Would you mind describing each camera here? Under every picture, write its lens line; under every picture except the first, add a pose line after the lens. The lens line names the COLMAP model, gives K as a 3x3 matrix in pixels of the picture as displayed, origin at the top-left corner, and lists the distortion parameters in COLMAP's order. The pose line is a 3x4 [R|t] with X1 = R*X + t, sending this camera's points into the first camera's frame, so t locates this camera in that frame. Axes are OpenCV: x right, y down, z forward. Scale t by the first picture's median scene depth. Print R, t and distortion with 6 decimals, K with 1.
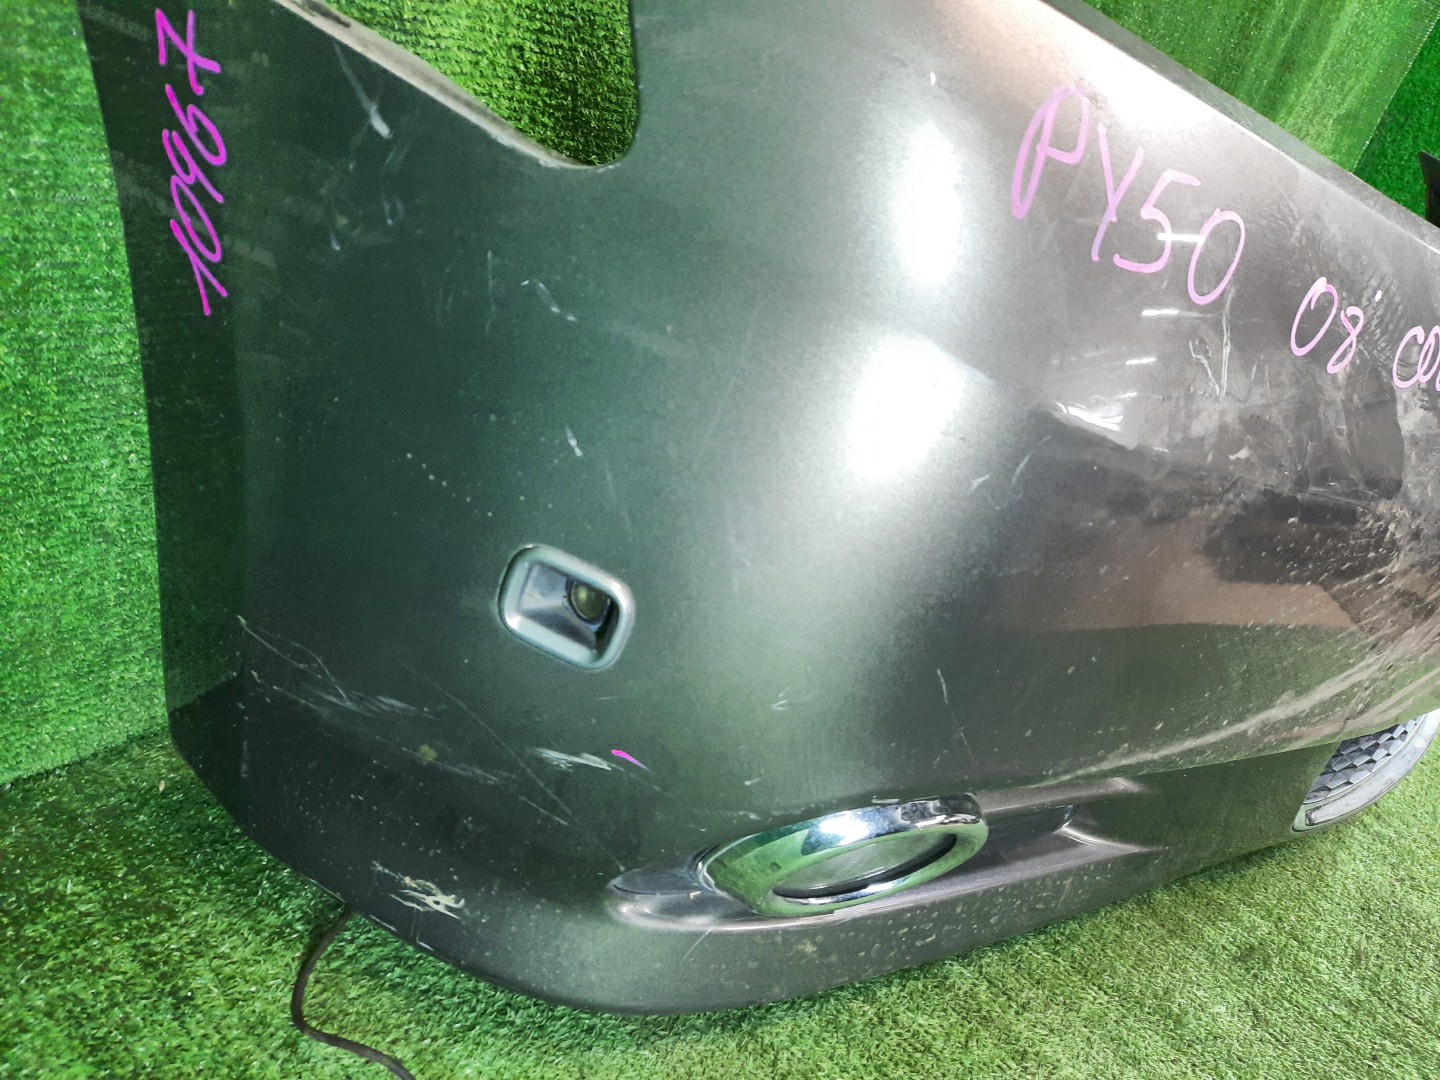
lens RADIAL K [[1044.3, 0, 685.9], [0, 1044.3, 571.2], [0, 0, 1]] dist [-0.023532, 0.005815]
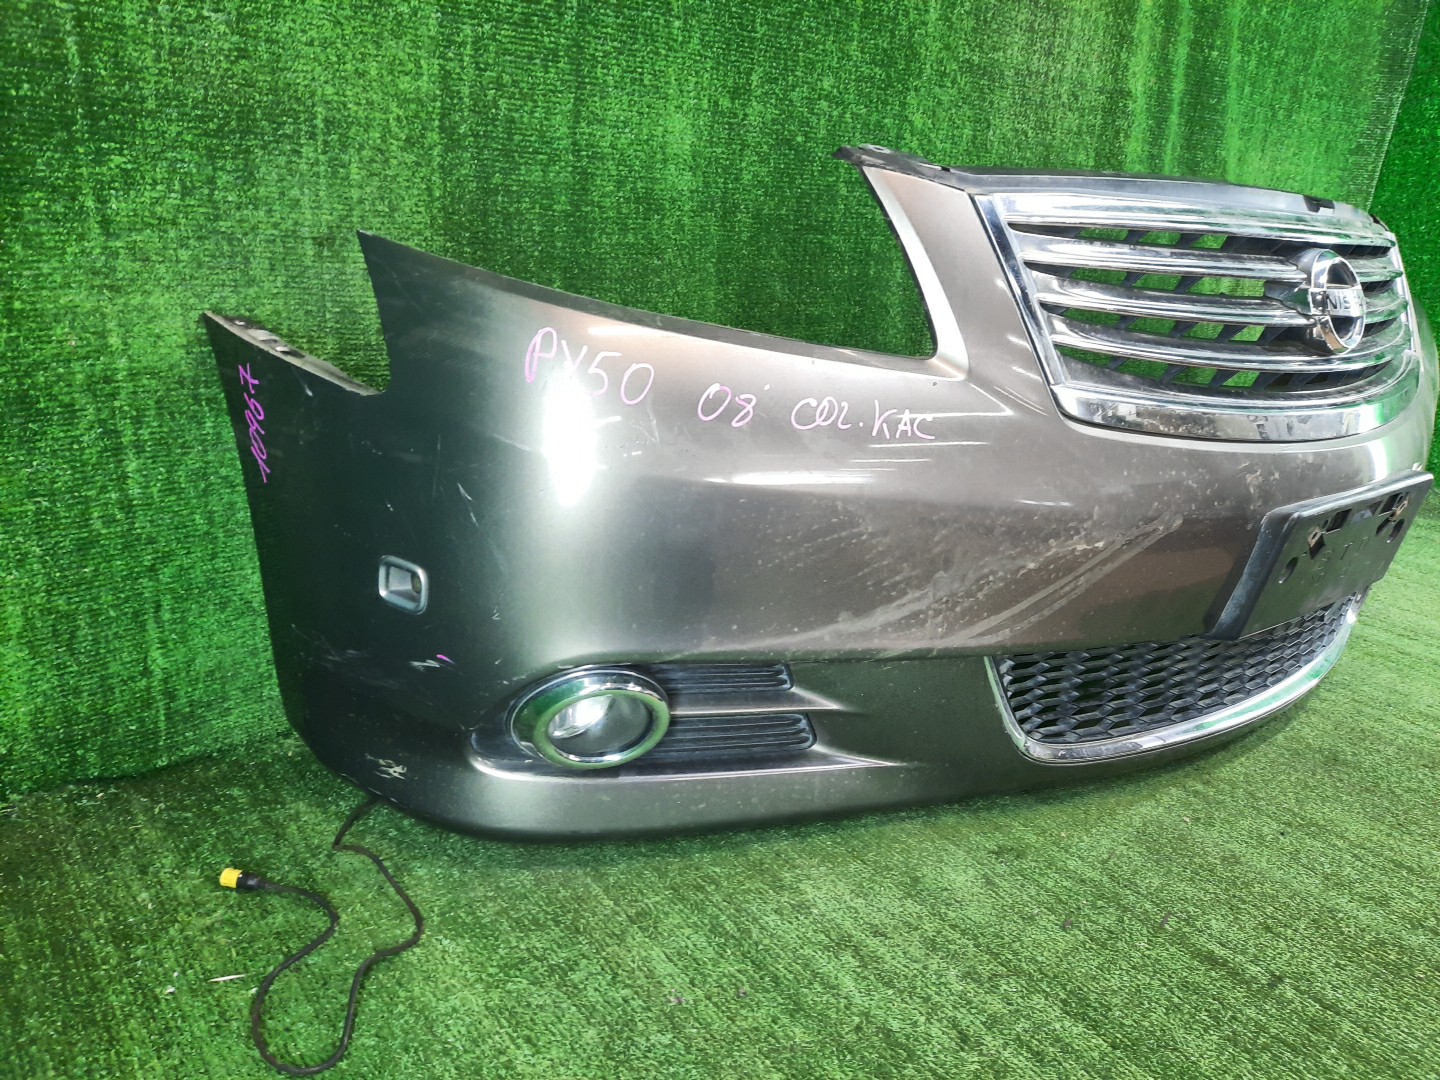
lens RADIAL K [[1044.3, 0, 740.6], [0, 1044.3, 589.8], [0, 0, 1]] dist [-0.023532, 0.005815]
pose [[0.967591, -0.130219, -0.216358, 0.922762], [0.082473, 0.972761, -0.216641, 0.512341], [0.238676, 0.191776, 0.951975, -0.810732]]
